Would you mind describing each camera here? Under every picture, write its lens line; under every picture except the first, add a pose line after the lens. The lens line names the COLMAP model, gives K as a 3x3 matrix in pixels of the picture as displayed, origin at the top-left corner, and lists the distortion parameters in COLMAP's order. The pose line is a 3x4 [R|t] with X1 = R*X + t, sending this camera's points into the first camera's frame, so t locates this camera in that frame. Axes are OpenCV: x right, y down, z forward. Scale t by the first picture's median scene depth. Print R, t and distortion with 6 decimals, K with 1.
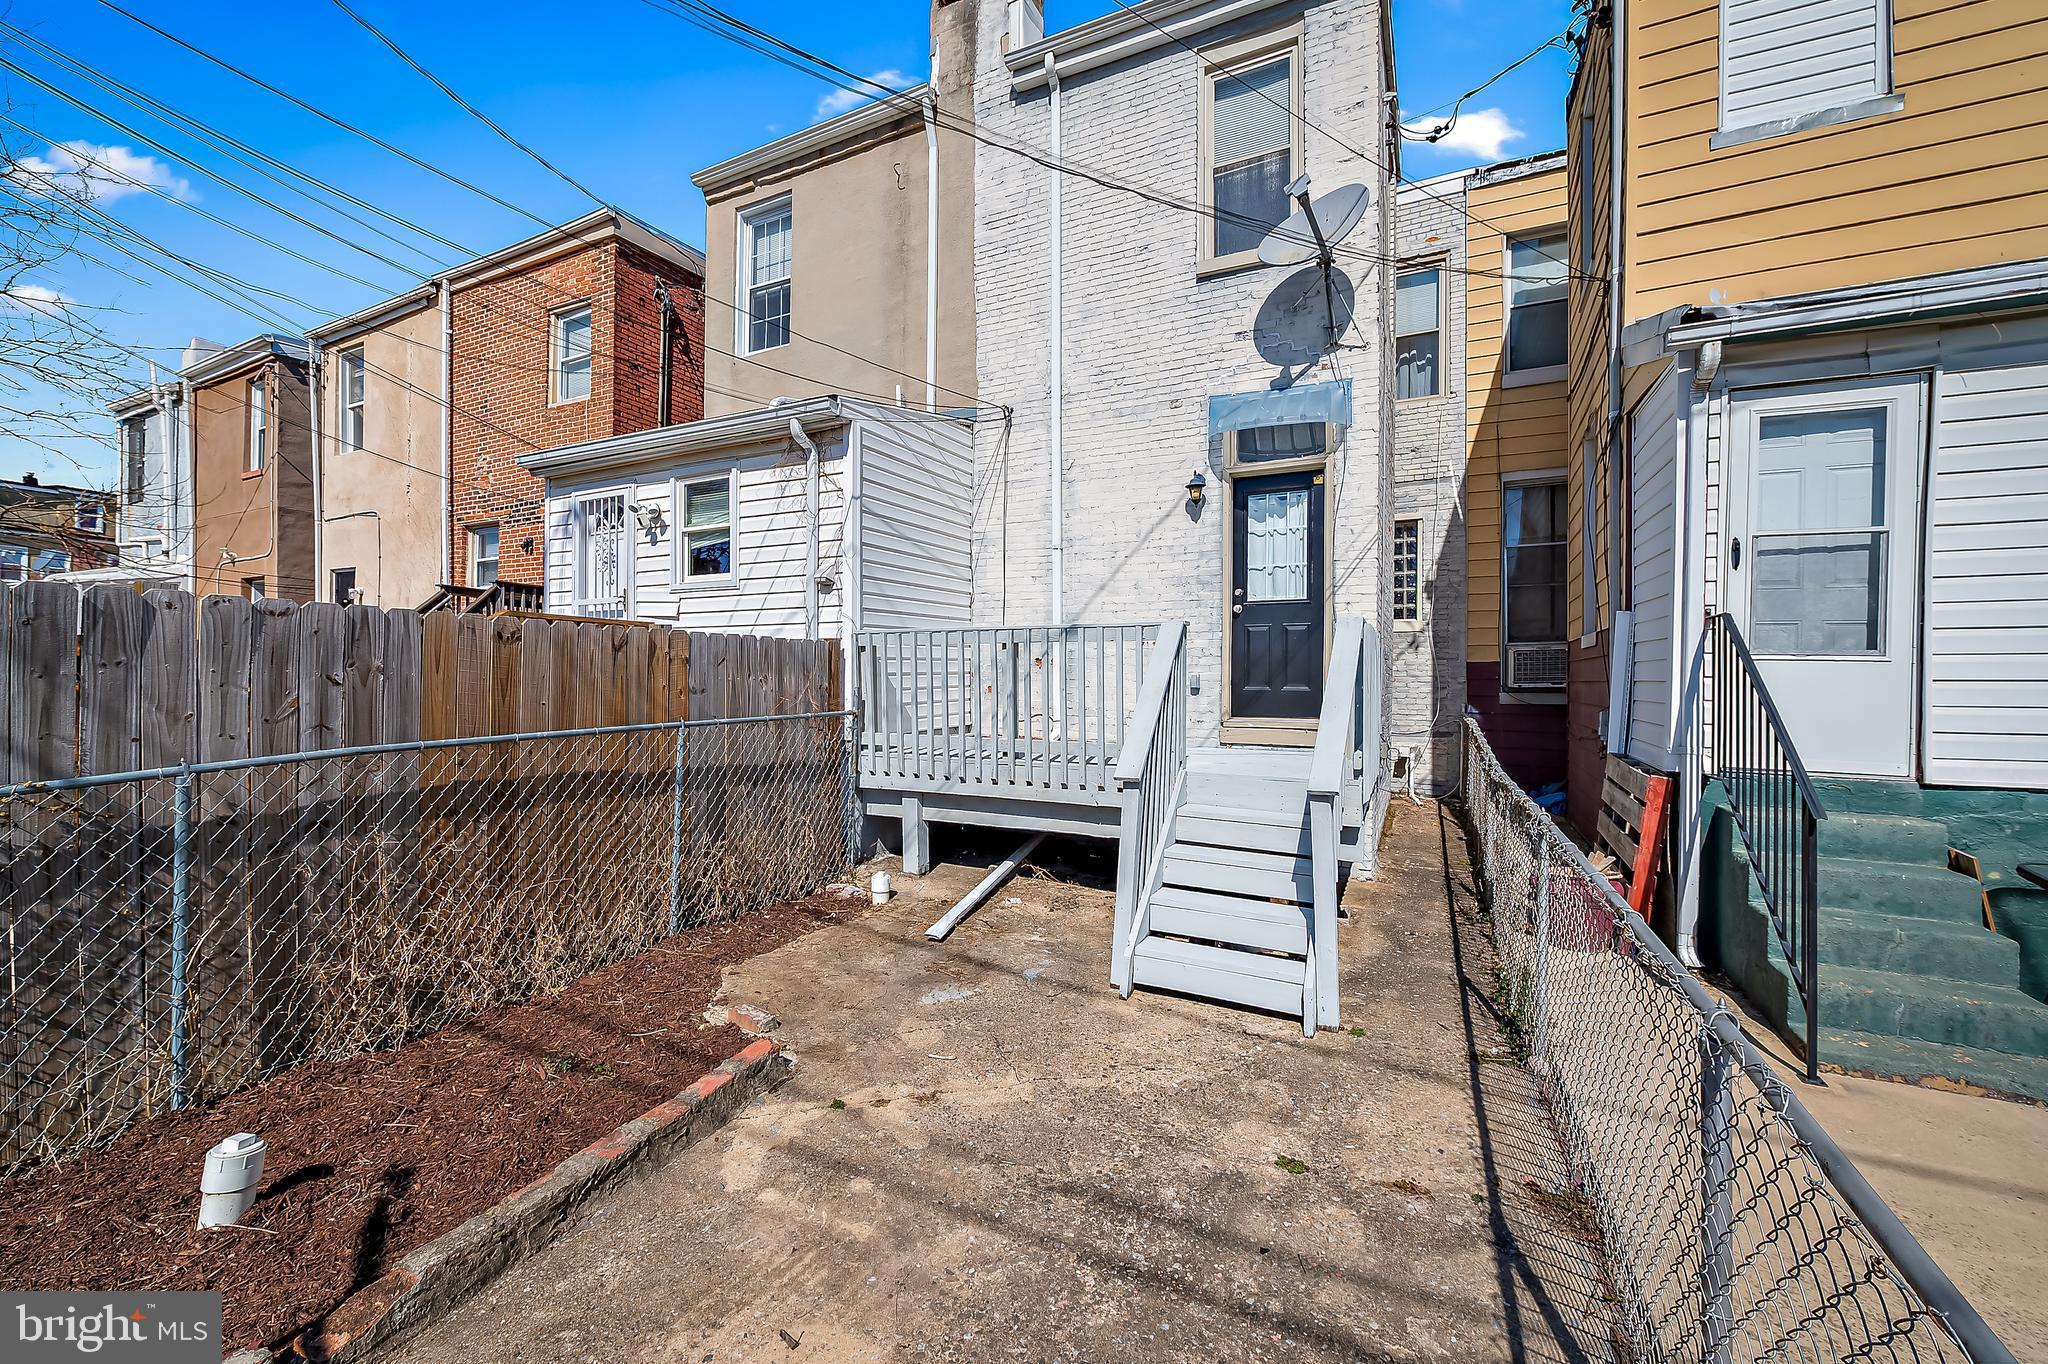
lens RADIAL K [[761.7, 0, 1024.0], [0, 761.7, 682.0], [0, 0, 1]] dist [0.000133, -0.000008]
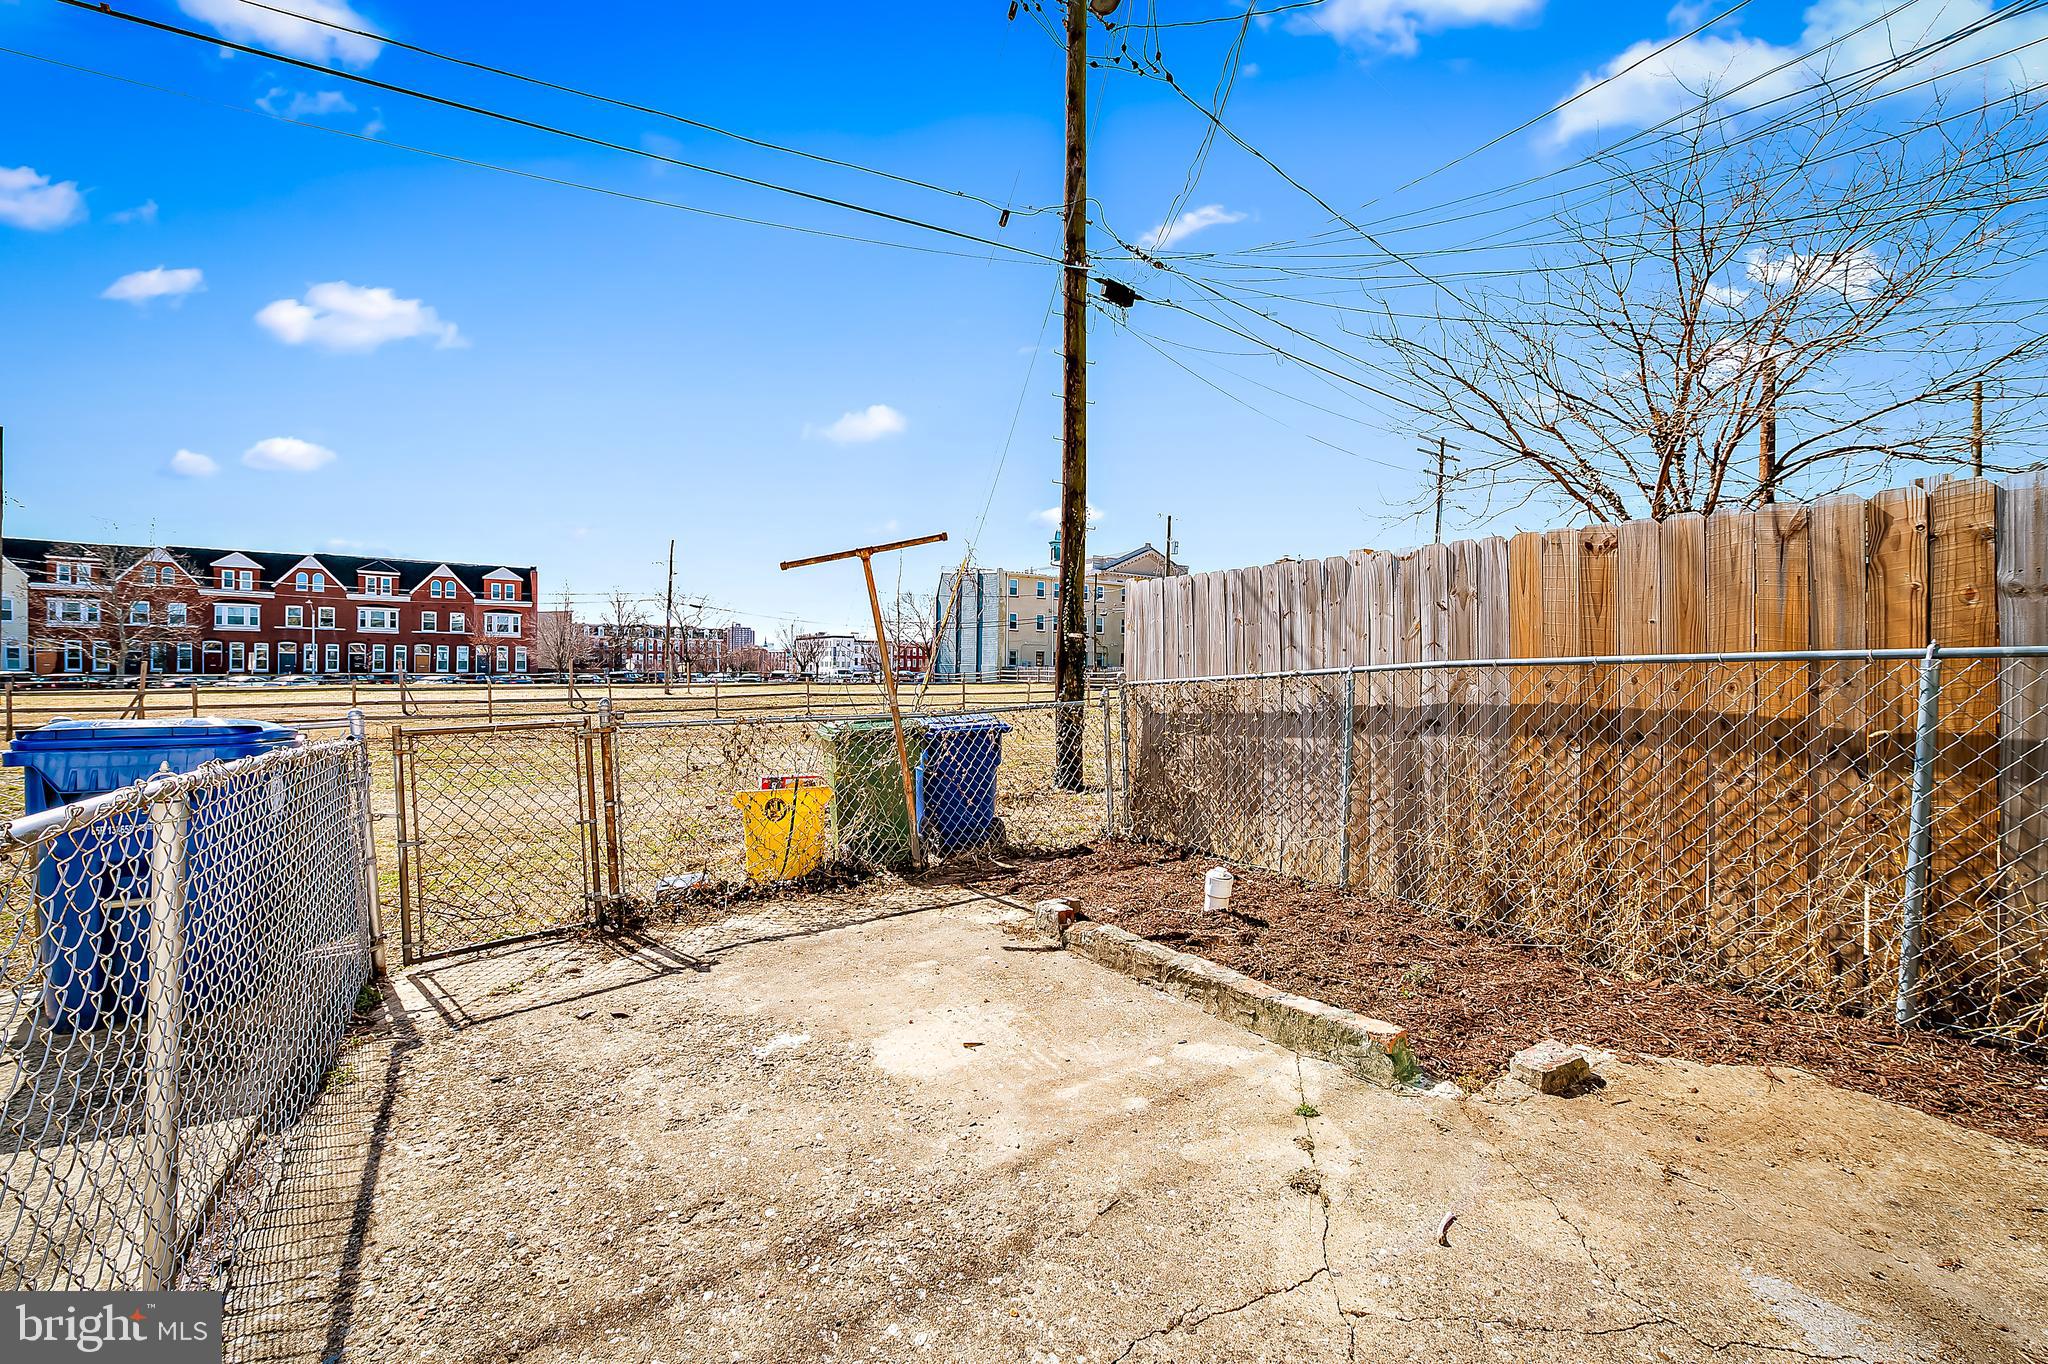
lens RADIAL K [[761.7, 0, 1024.0], [0, 761.7, 682.0], [0, 0, 1]] dist [0.000133, -0.000008]
pose [[-0.456886, 0.015487, -0.889391, 0.500600], [-0.005263, 0.999784, 0.020112, 0.100972], [0.889510, 0.013869, -0.456705, 0.982596]]
